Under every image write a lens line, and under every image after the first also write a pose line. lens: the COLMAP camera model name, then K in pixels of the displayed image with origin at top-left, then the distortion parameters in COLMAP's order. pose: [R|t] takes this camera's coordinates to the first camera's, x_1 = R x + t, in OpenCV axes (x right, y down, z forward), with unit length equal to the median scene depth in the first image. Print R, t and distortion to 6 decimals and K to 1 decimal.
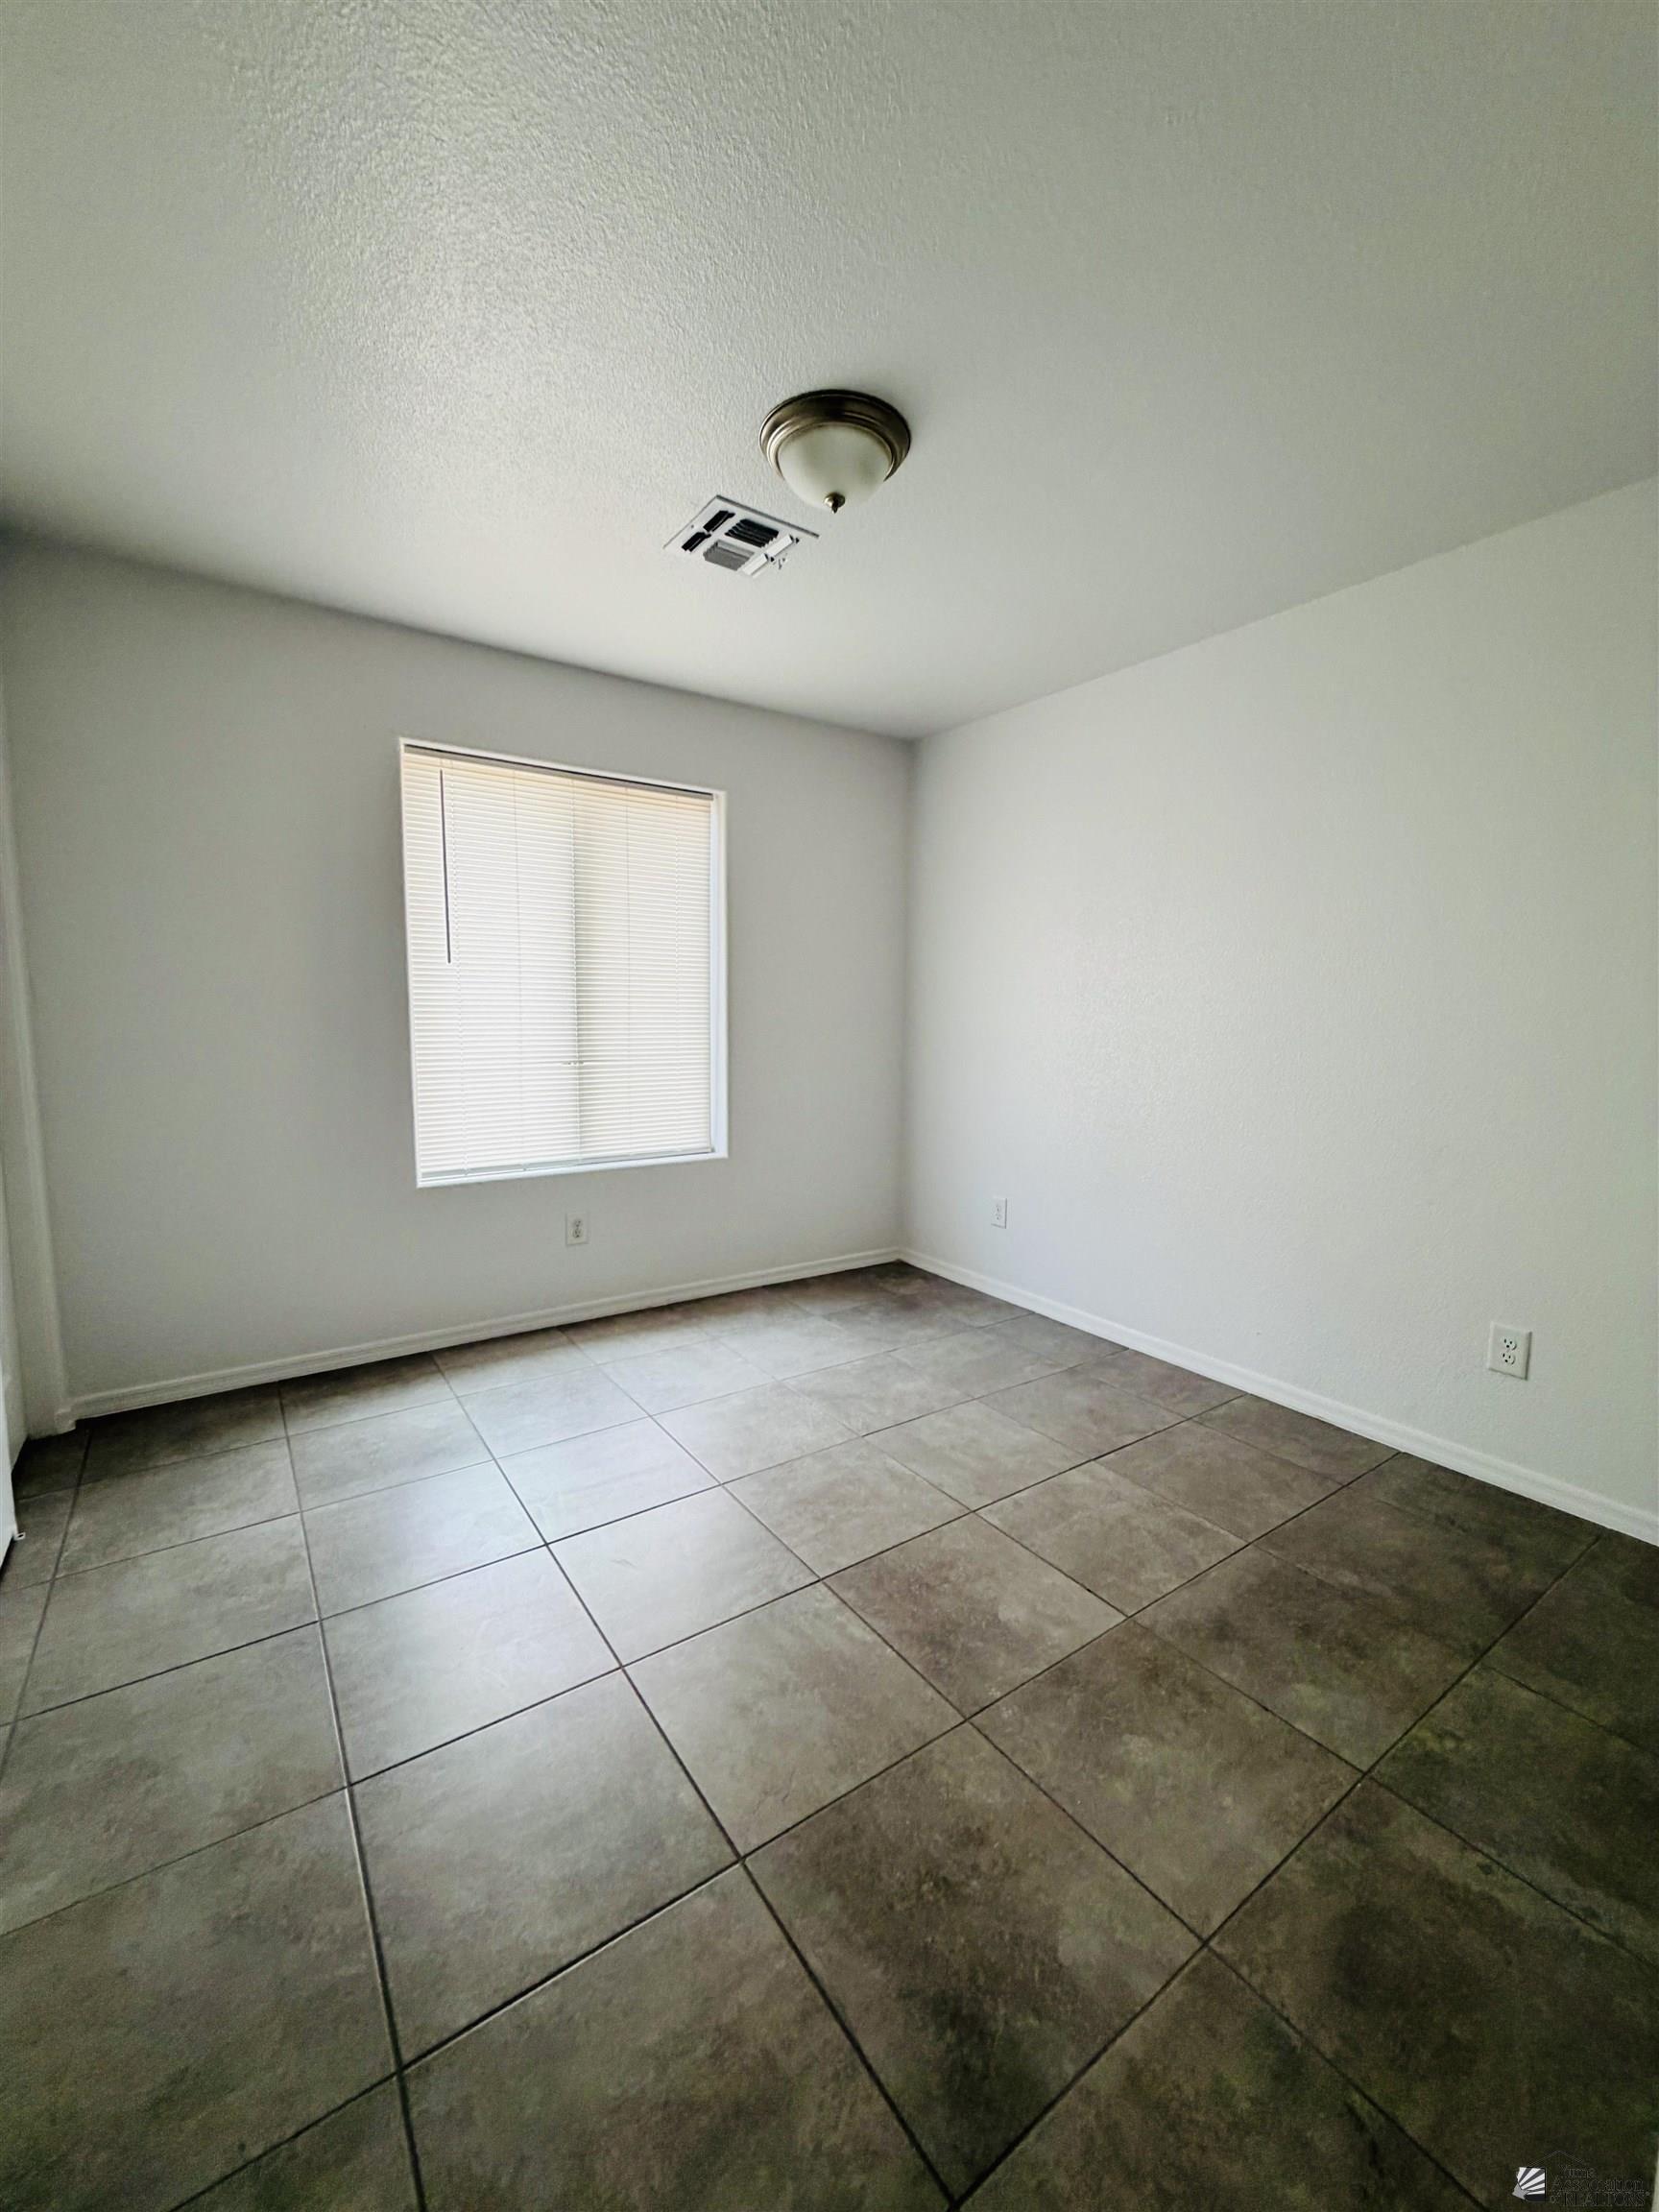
lens RADIAL K [[888.4, 0, 827.3], [0, 888.4, 1102.4], [0, 0, 1]] dist [-0.000034, 0.000773]
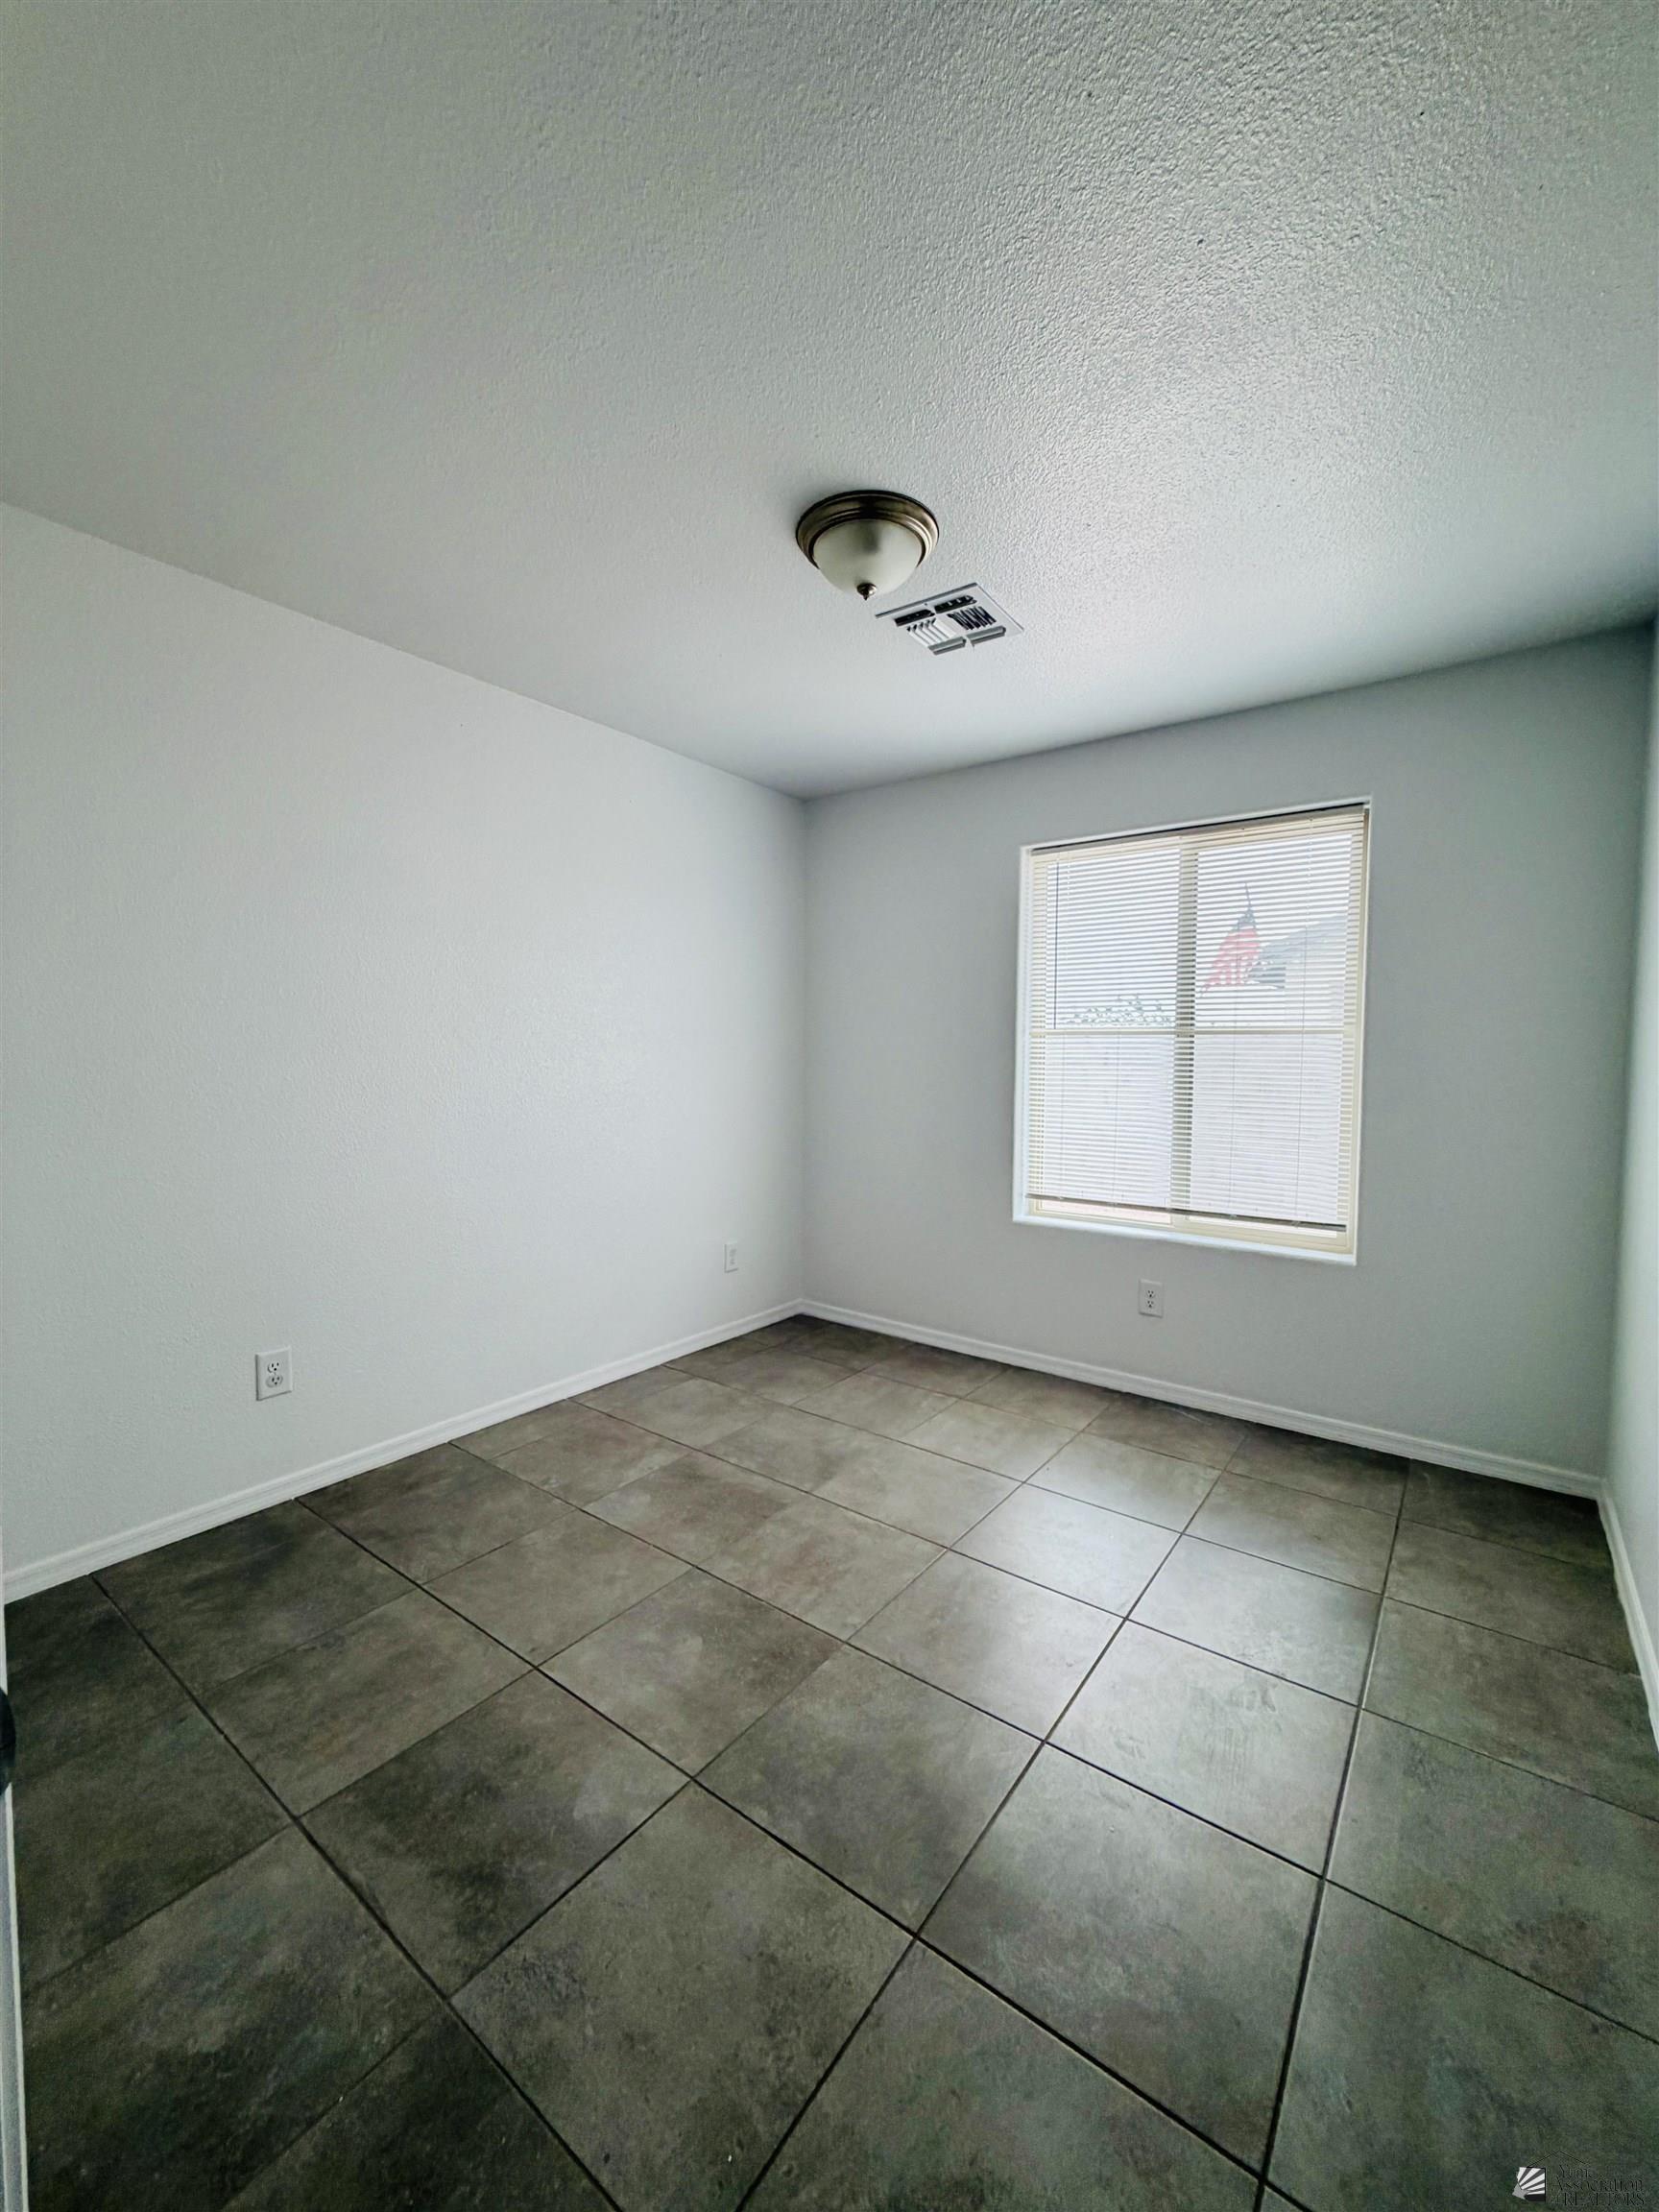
lens RADIAL K [[891.1, 0, 829.5], [0, 891.1, 1106.0], [0, 0, 1]] dist [-0.000226, 0.001120]
pose [[0.311012, 0.042847, -0.949440, 1.104764], [-0.111337, 0.993747, 0.008376, -0.069630], [0.943862, 0.103103, 0.313838, 0.739287]]
